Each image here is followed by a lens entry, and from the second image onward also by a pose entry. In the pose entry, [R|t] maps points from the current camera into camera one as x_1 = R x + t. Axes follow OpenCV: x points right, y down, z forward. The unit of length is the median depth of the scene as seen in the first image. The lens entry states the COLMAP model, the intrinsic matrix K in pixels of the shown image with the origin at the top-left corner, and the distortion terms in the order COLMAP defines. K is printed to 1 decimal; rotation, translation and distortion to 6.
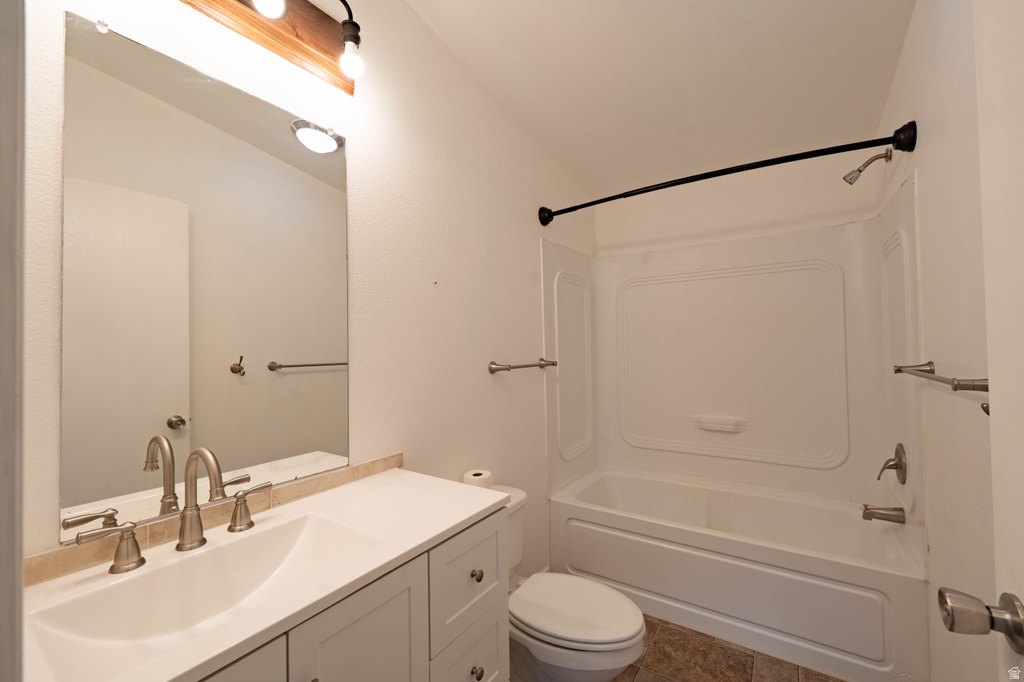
lens RADIAL K [[419.9, 0, 514.1], [0, 419.9, 340.4], [0, 0, 1]] dist [-0.003433, -0.000519]
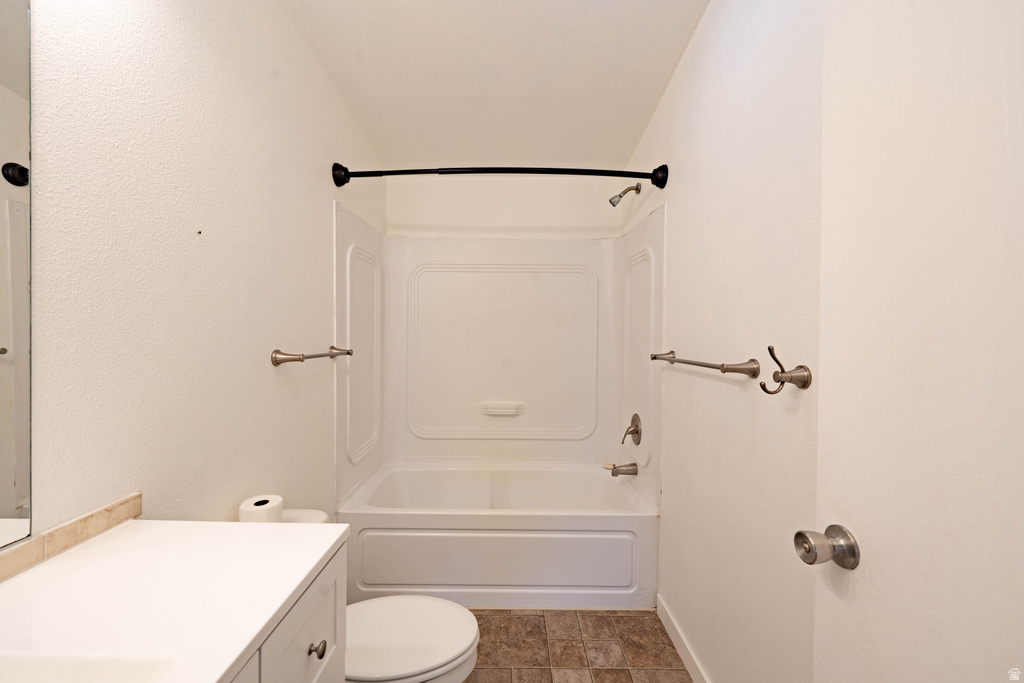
lens RADIAL K [[419.9, 0, 510.6], [0, 419.9, 340.2], [0, 0, 1]] dist [-0.003433, -0.000519]
pose [[0.830419, 0.015979, 0.556910, -0.129610], [-0.030424, 0.999398, 0.016691, 0.008030], [-0.556308, -0.030804, 0.830405, 0.143608]]
